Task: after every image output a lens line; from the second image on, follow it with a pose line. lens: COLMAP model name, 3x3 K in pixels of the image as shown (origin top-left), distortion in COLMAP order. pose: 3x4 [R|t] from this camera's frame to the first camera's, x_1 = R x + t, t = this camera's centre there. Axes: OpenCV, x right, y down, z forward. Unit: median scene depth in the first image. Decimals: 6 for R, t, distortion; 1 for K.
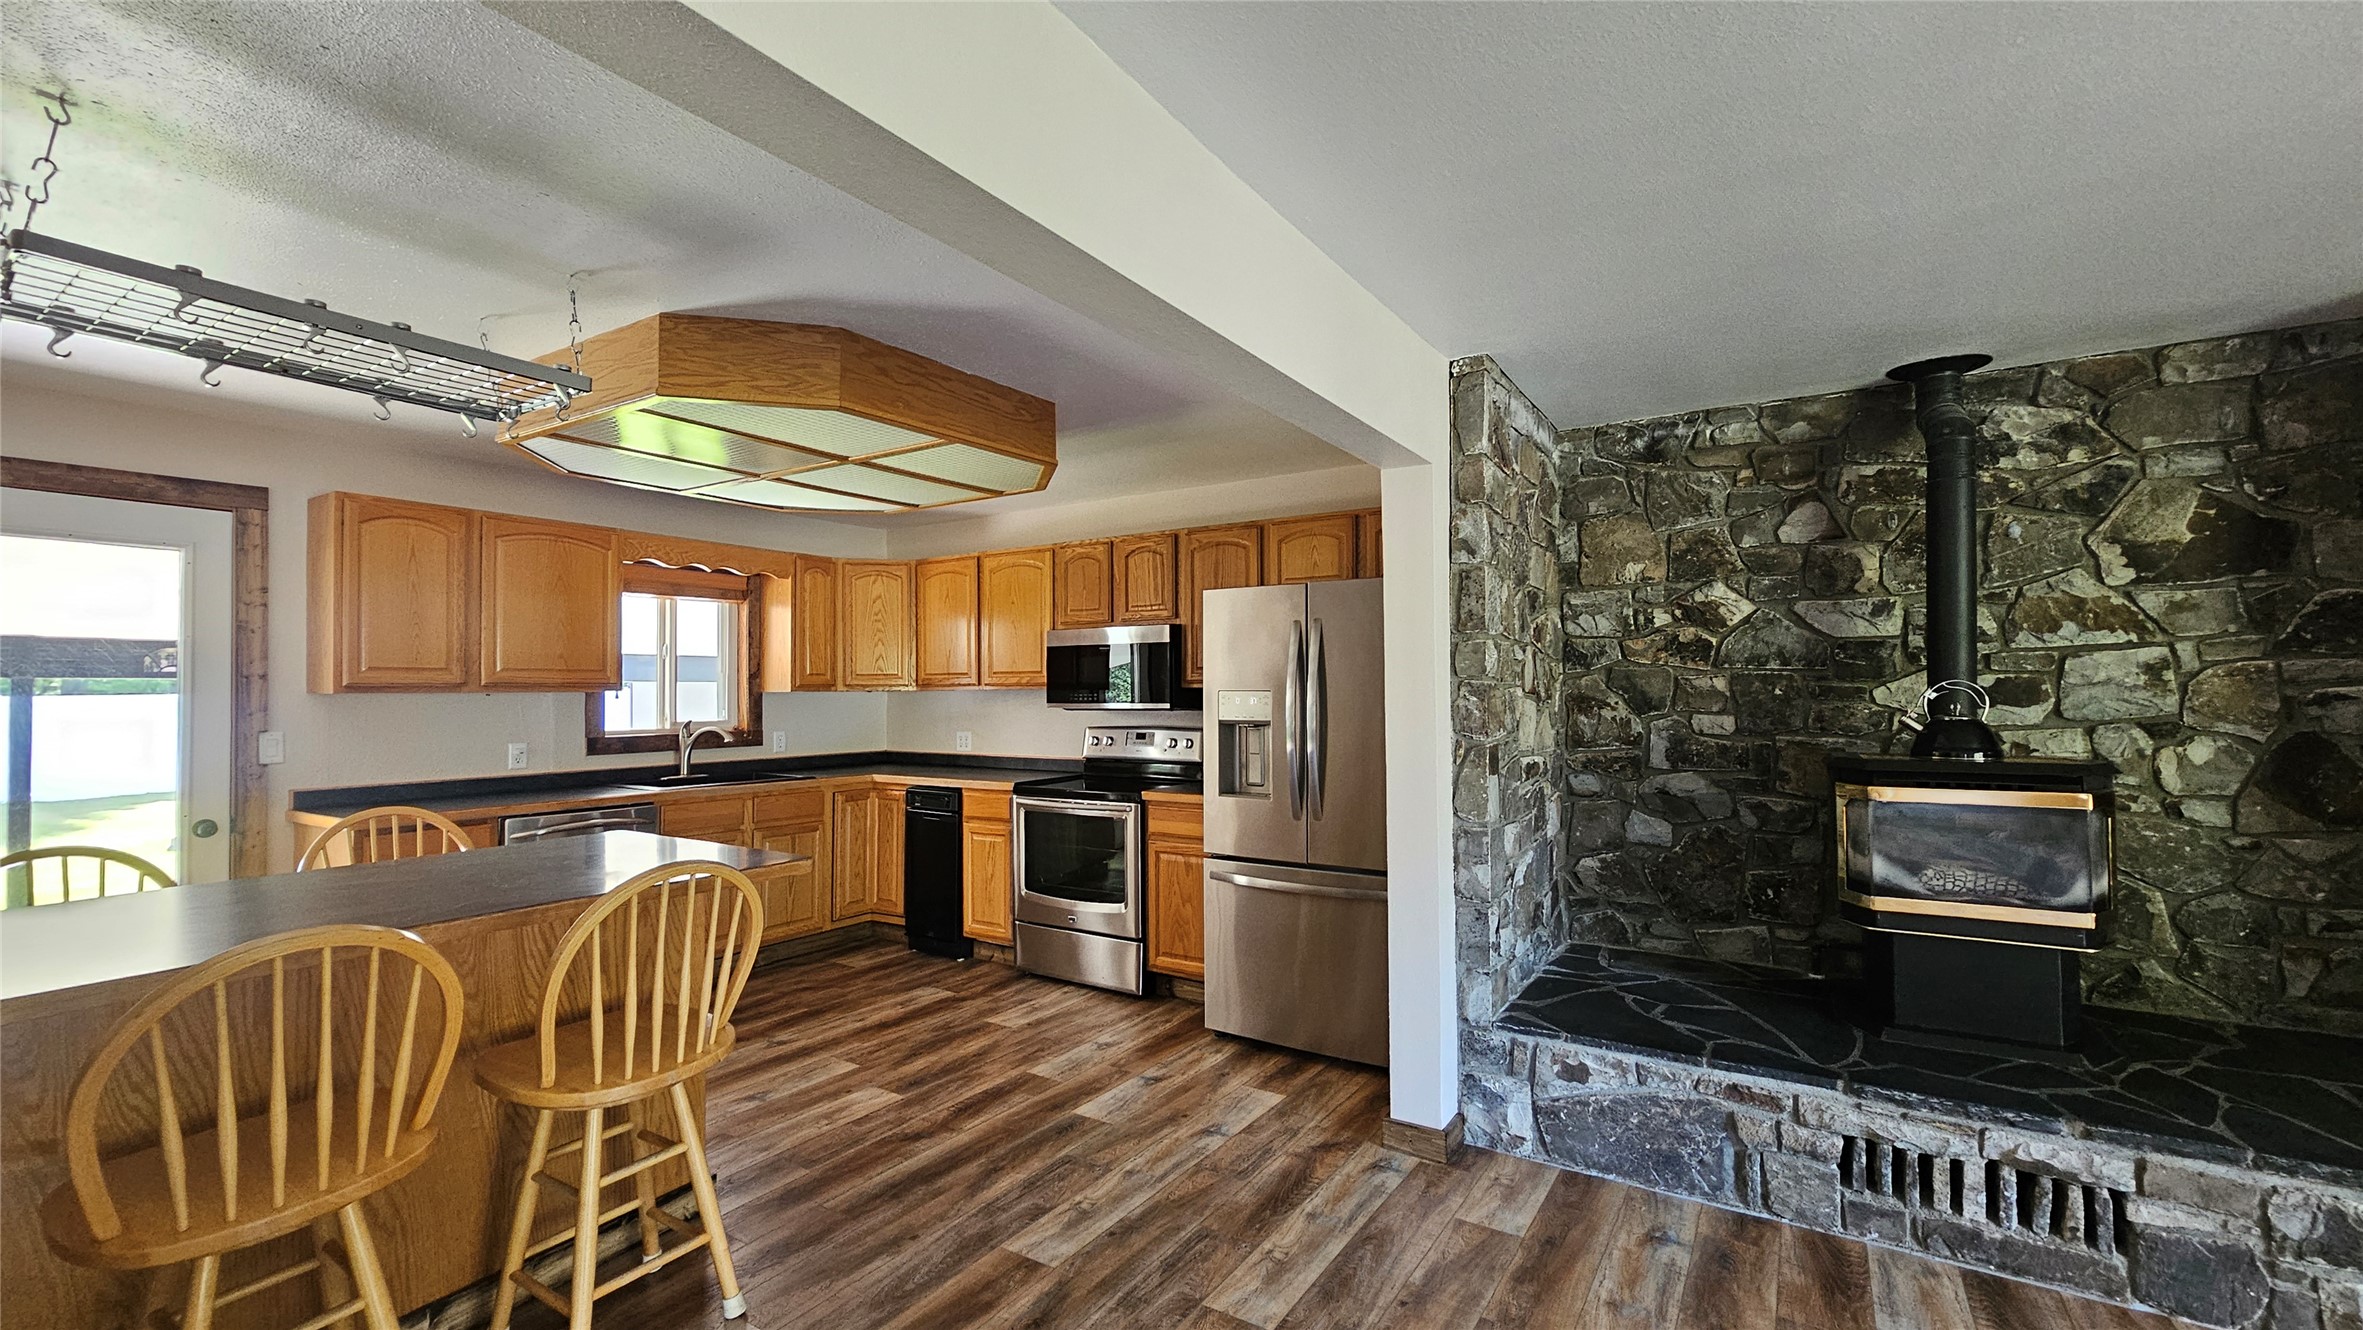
lens RADIAL K [[972.2, 0, 1174.8], [0, 972.2, 676.2], [0, 0, 1]] dist [-0.001958, 0.000232]
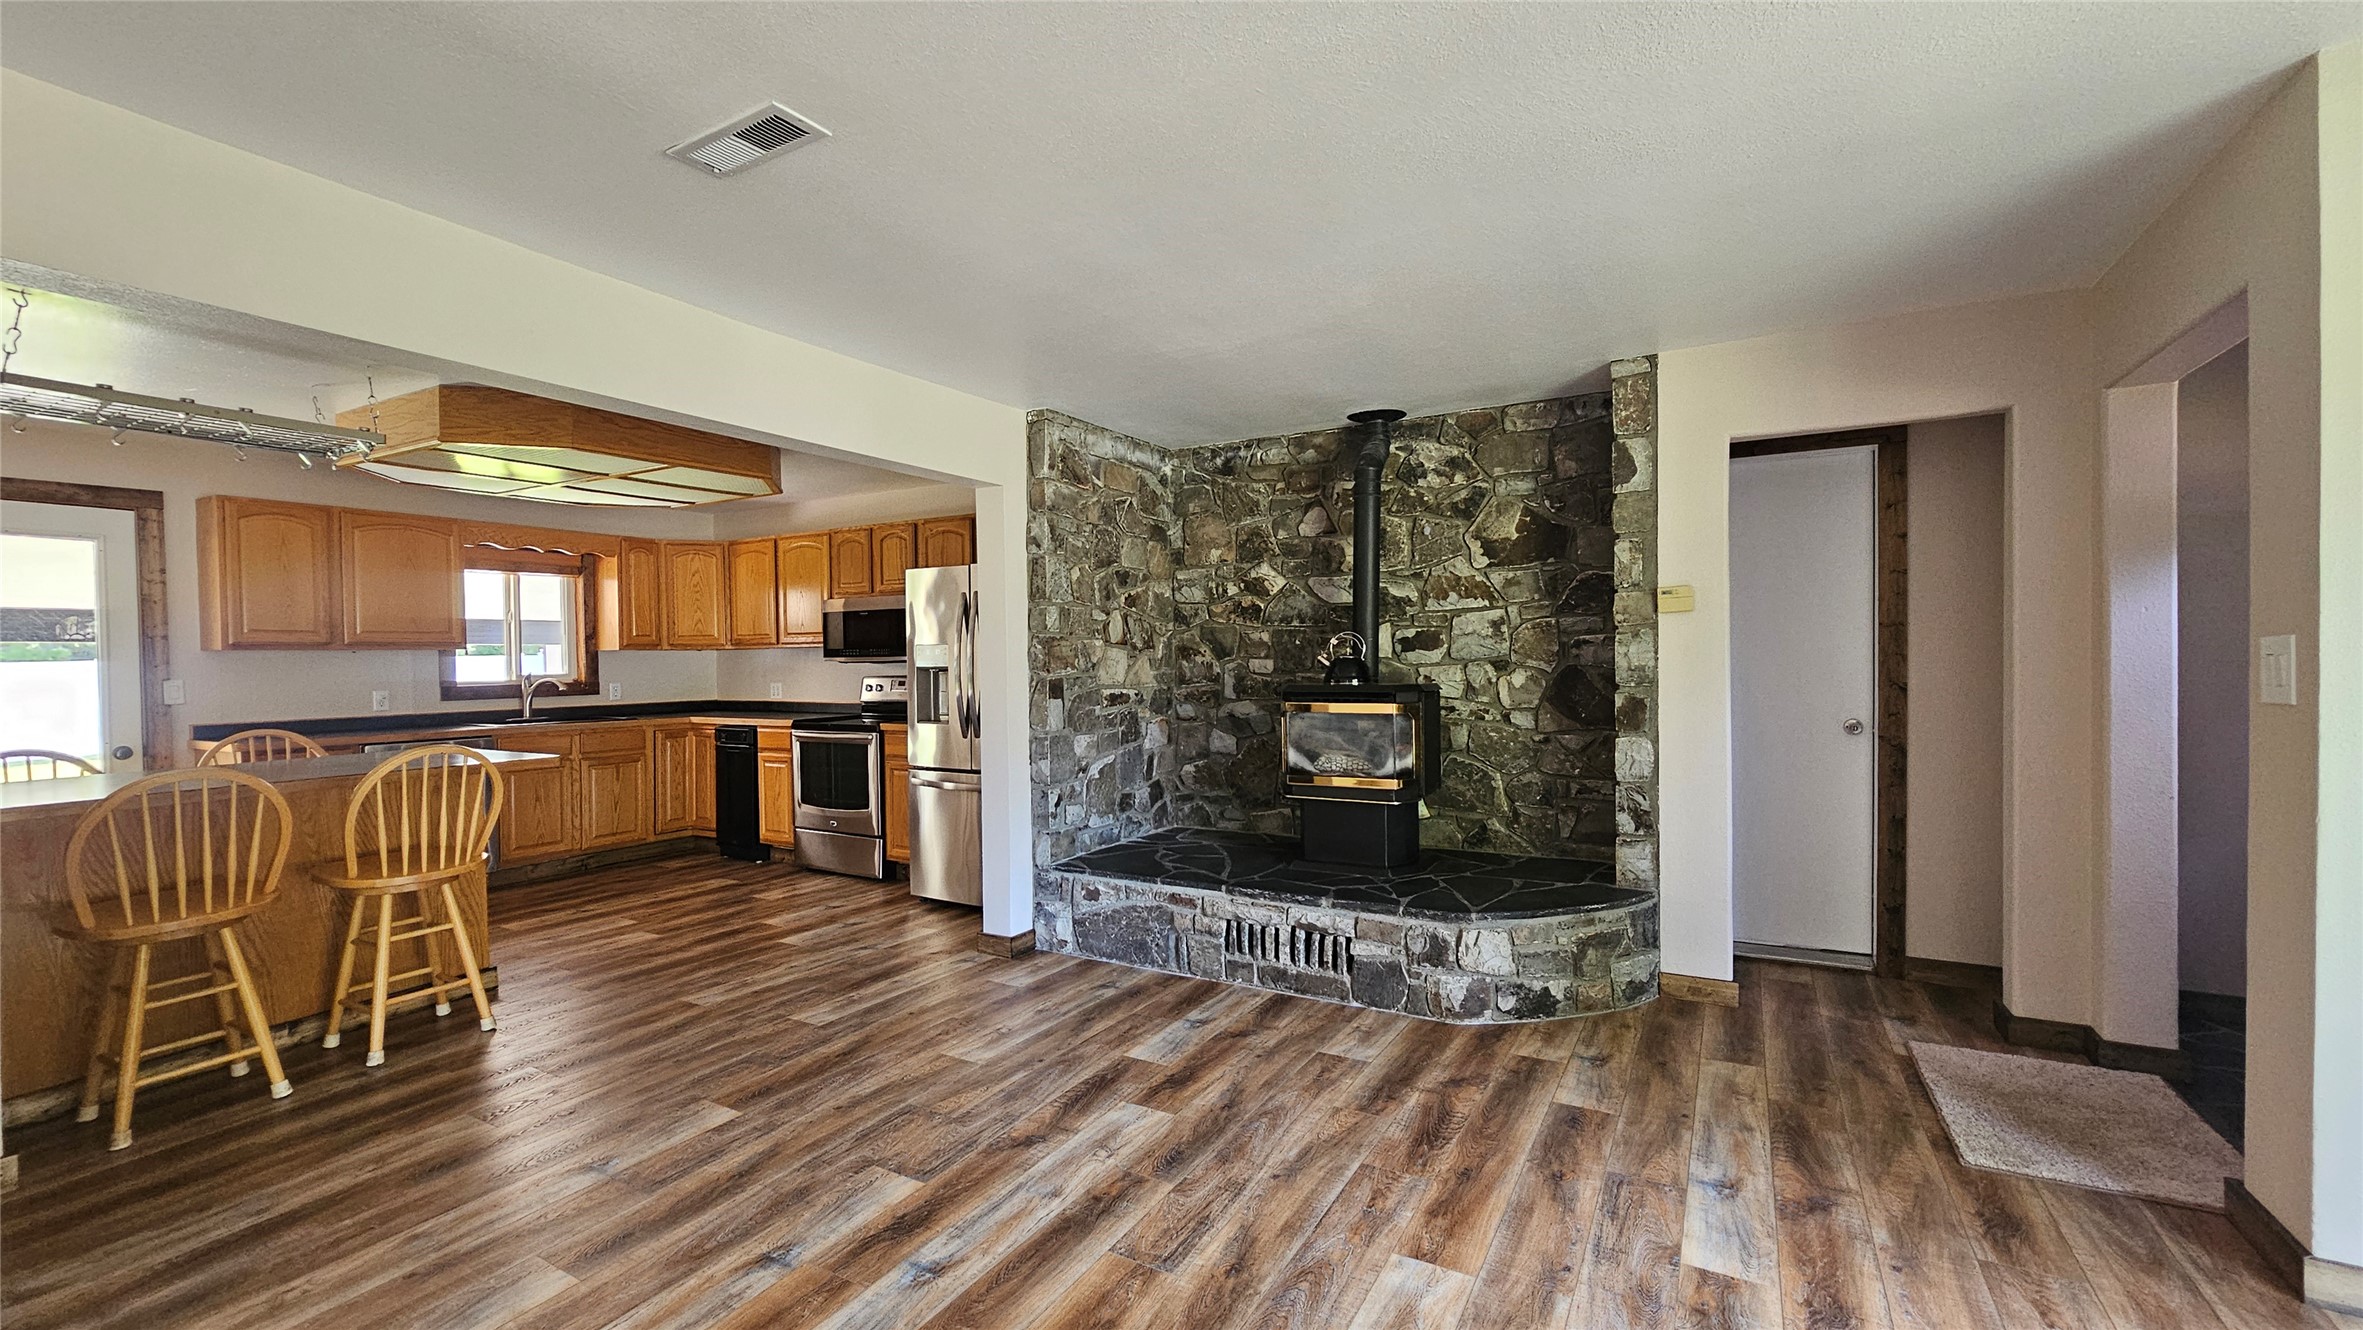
lens RADIAL K [[968.1, 0, 1174.9], [0, 968.1, 672.6], [0, 0, 1]] dist [-0.000270, -0.000079]
pose [[0.998669, -0.007199, 0.051082, 0.375365], [0.005507, 0.999434, 0.033202, 0.012698], [-0.051292, -0.032876, 0.998142, -0.395784]]
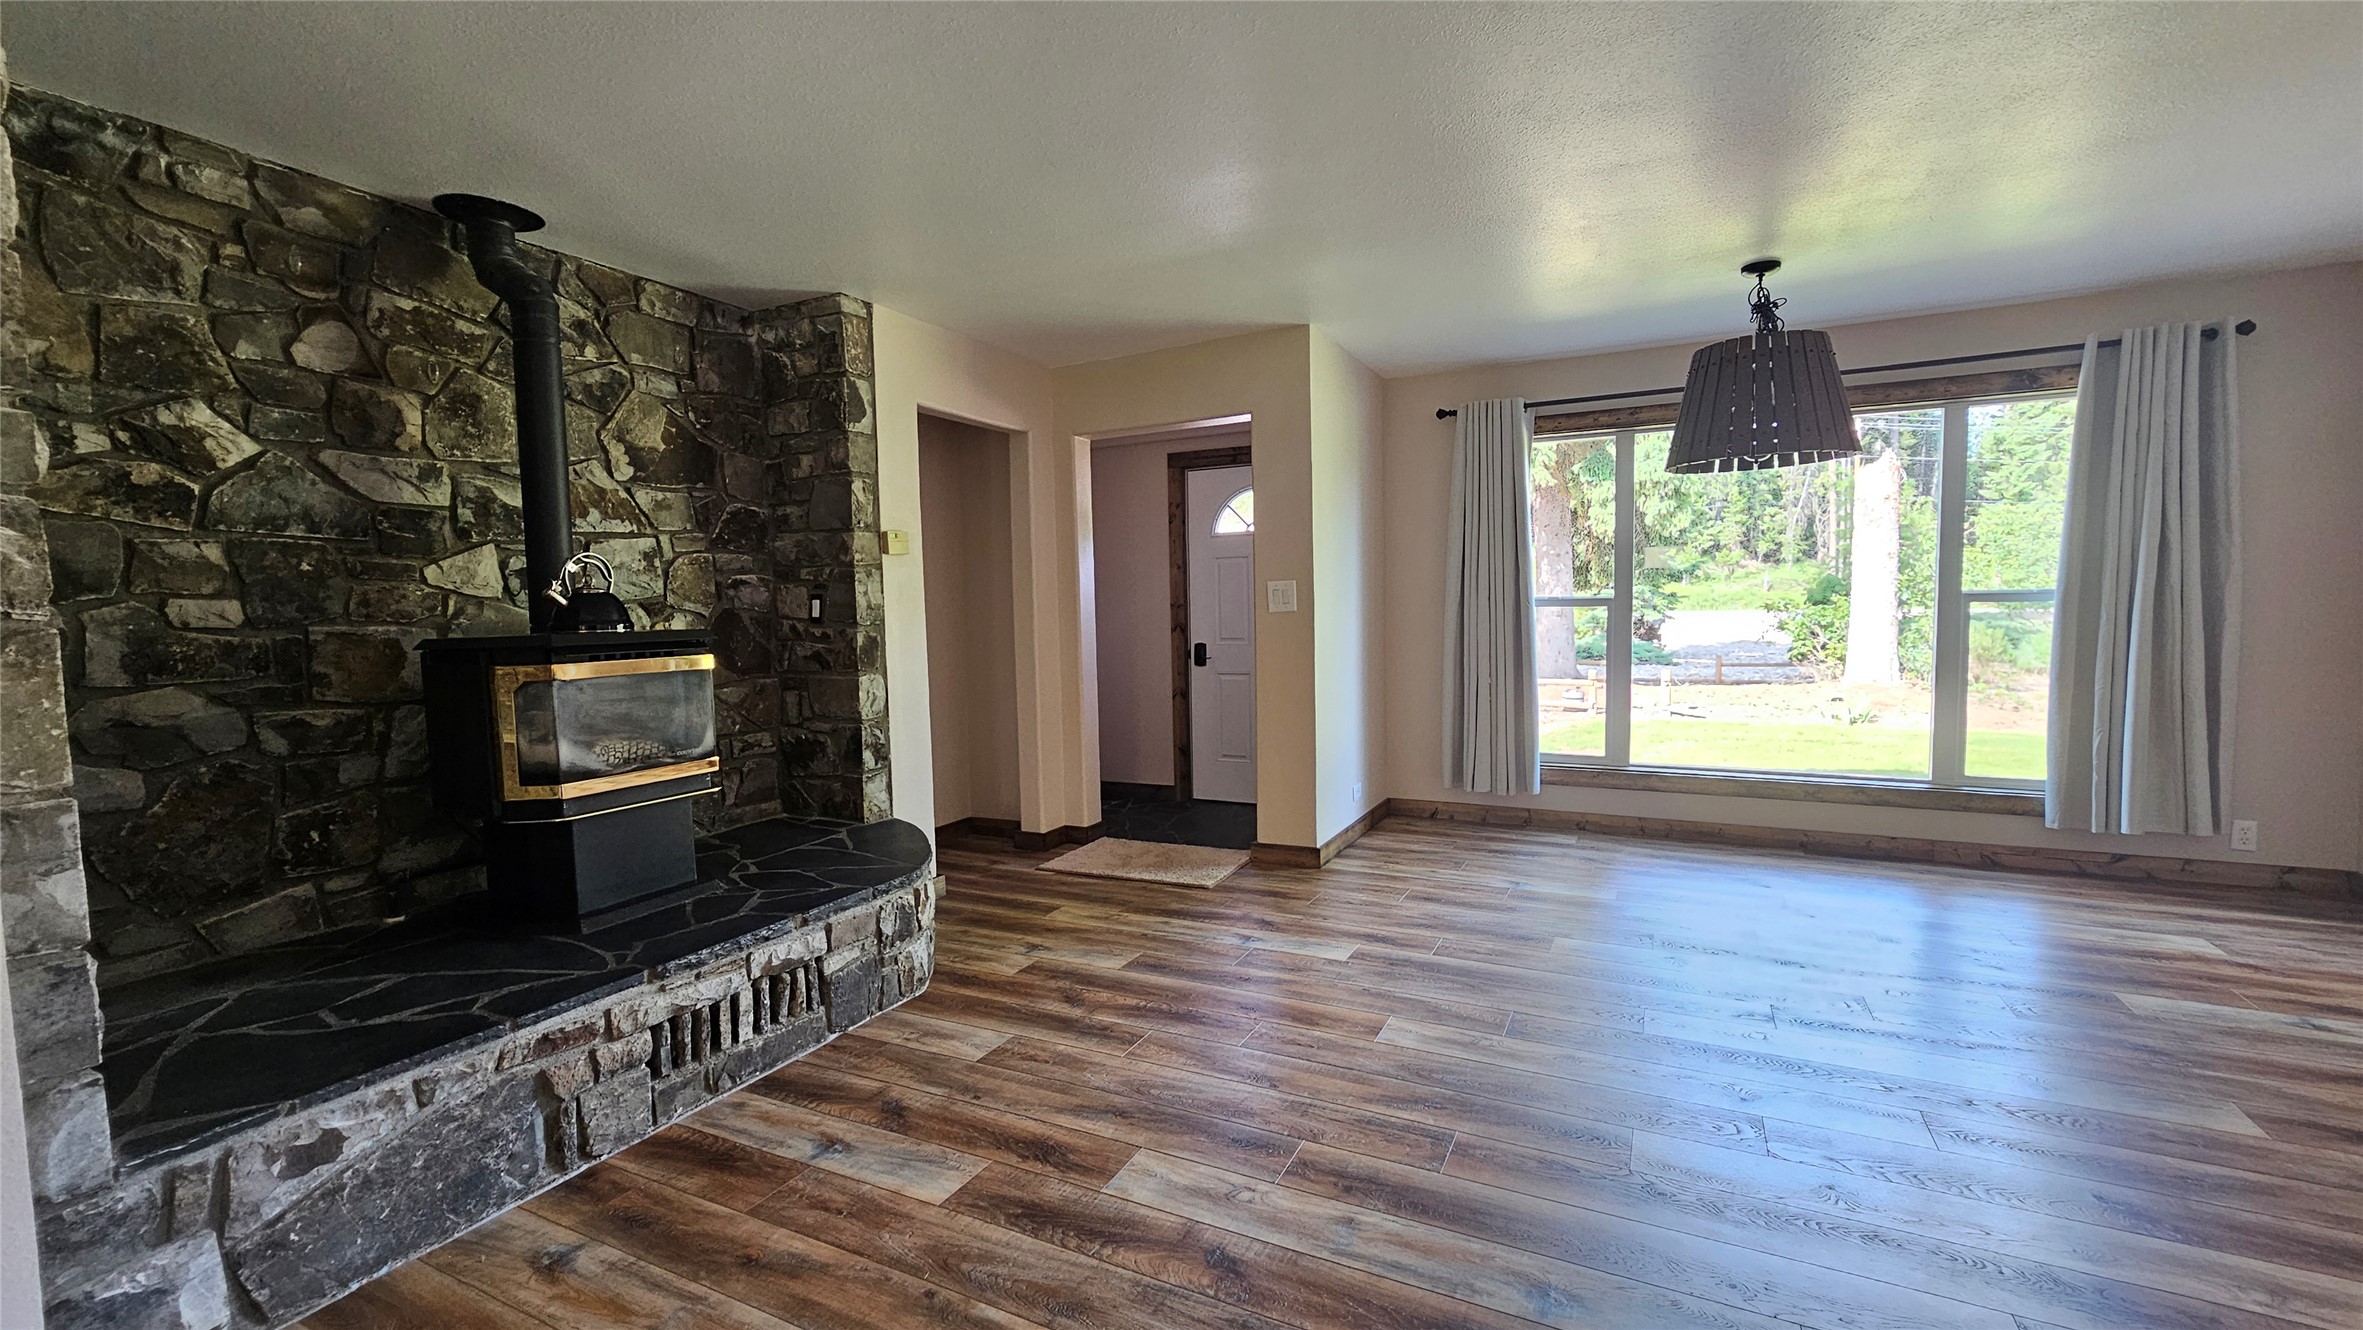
lens RADIAL K [[968.1, 0, 1174.9], [0, 968.1, 672.6], [0, 0, 1]] dist [-0.000270, -0.000079]
pose [[-0.099535, -0.057554, 0.993368, -0.188702], [0.006703, 0.998264, 0.058509, 0.058297], [-0.995012, 0.012482, -0.098976, 0.416408]]
